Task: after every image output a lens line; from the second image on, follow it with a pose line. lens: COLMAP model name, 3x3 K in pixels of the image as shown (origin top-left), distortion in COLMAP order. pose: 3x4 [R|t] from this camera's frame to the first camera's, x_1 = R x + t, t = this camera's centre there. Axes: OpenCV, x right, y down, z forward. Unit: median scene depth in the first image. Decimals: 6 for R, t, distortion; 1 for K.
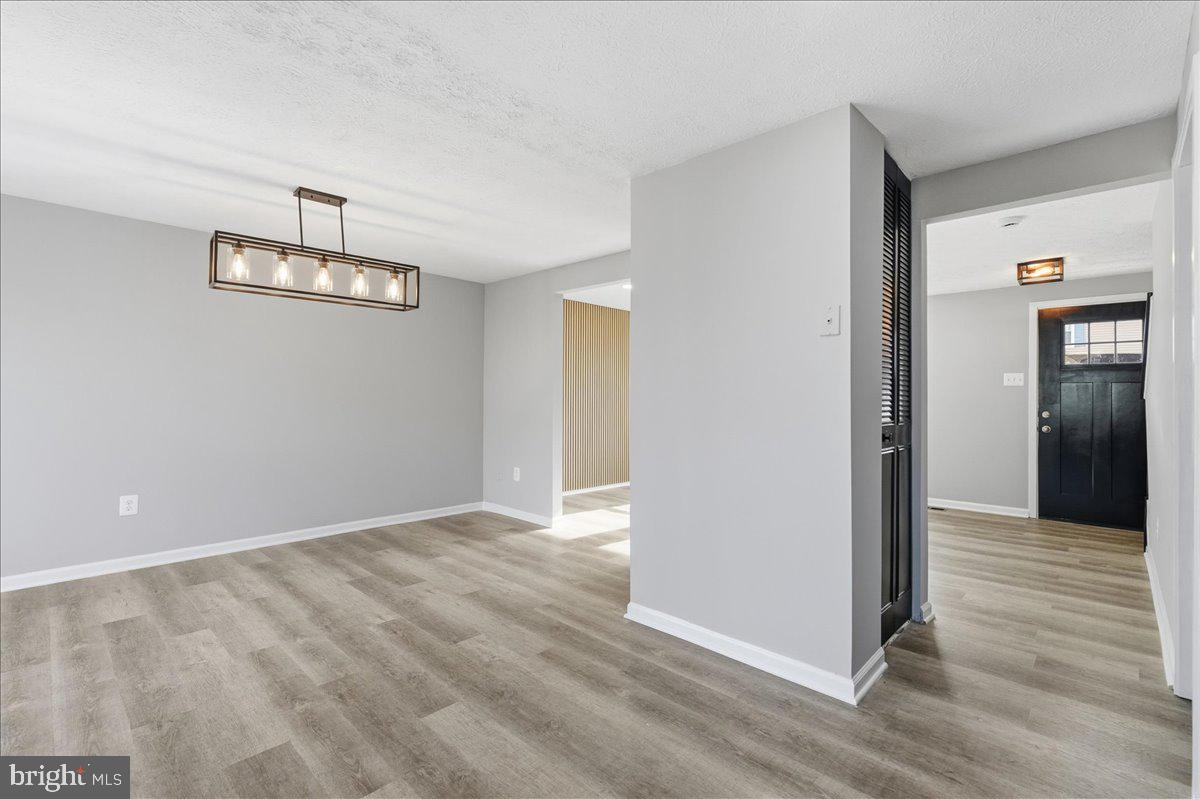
lens RADIAL K [[543.2, 0, 603.2], [0, 543.2, 397.7], [0, 0, 1]] dist [0.004947, -0.000349]
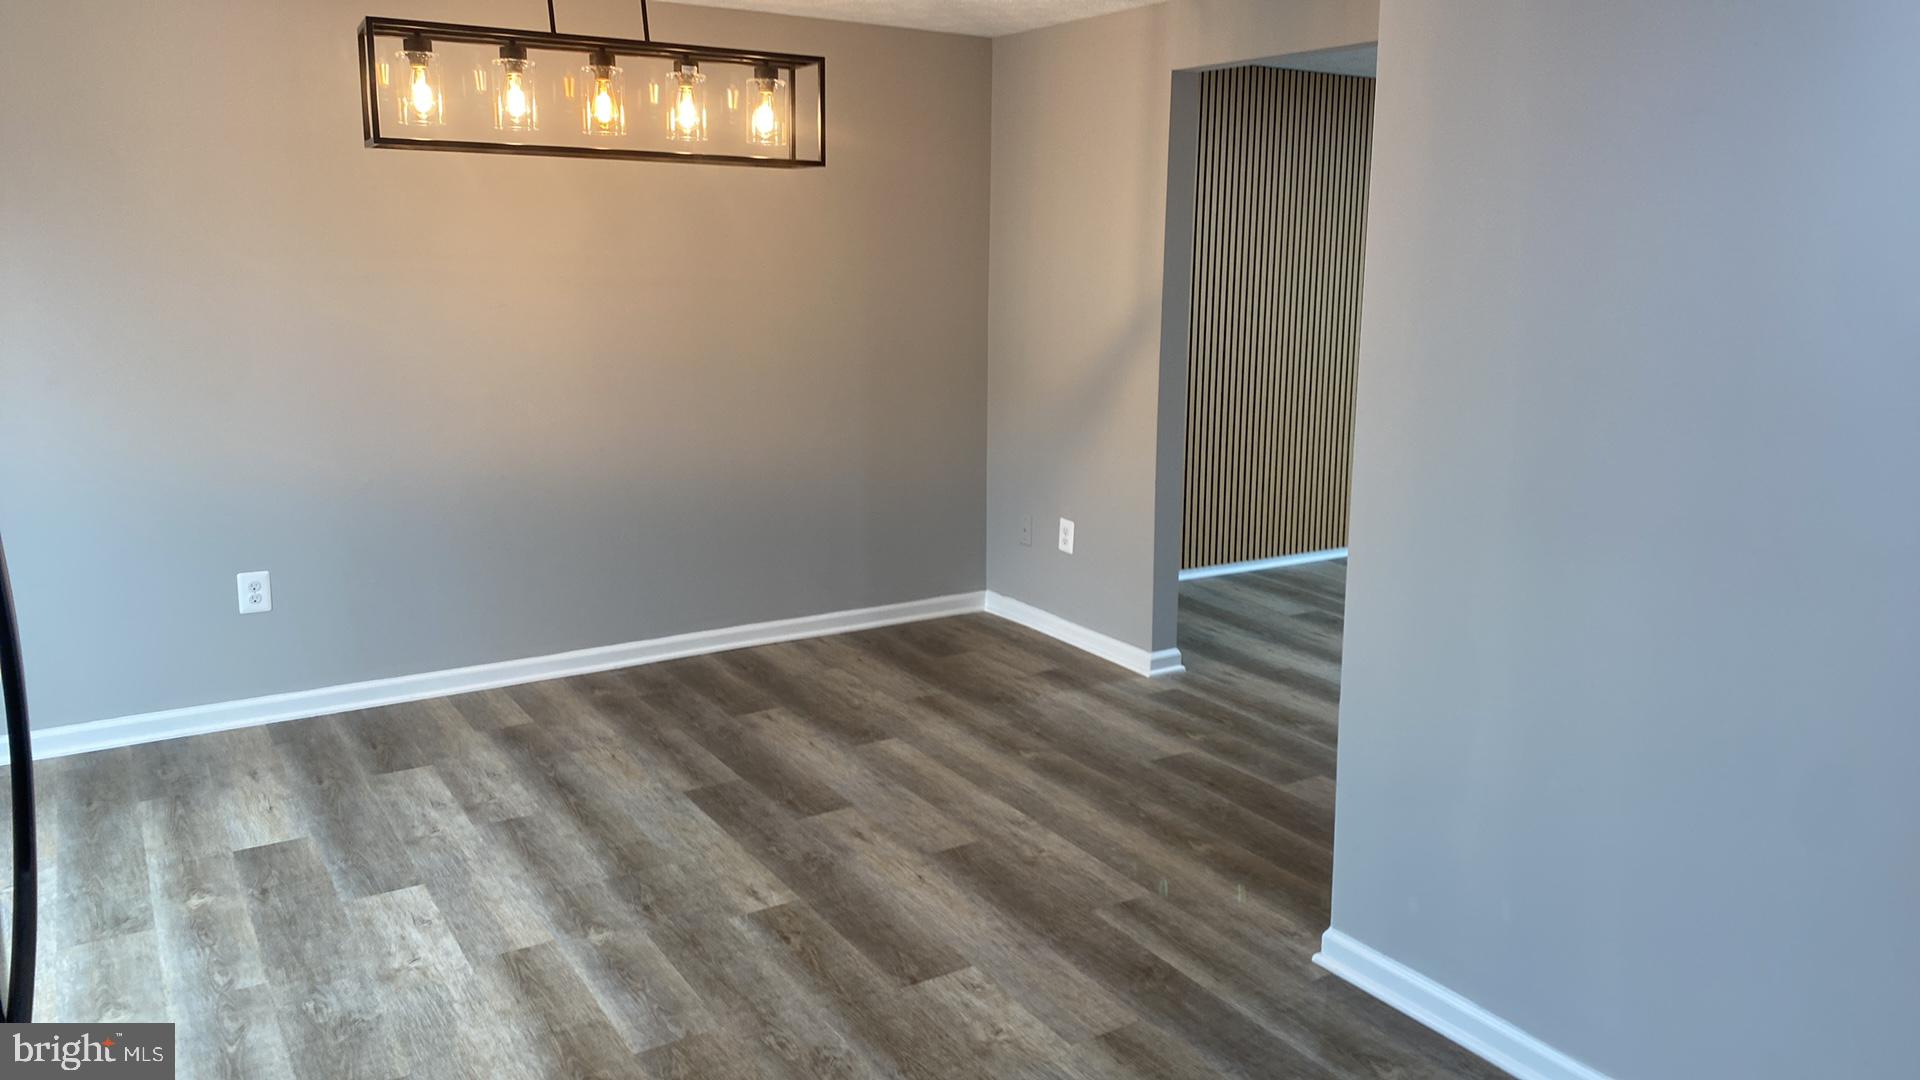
lens RADIAL K [[1396.8, 0, 959.5], [0, 1396.8, 534.4], [0, 0, 1]] dist [0.034371, -0.022261]
pose [[0.970688, 0.045637, -0.235972, 0.015268], [-0.000083, 0.981871, 0.189551, -0.108979], [0.240344, -0.183975, 0.953094, -0.011479]]
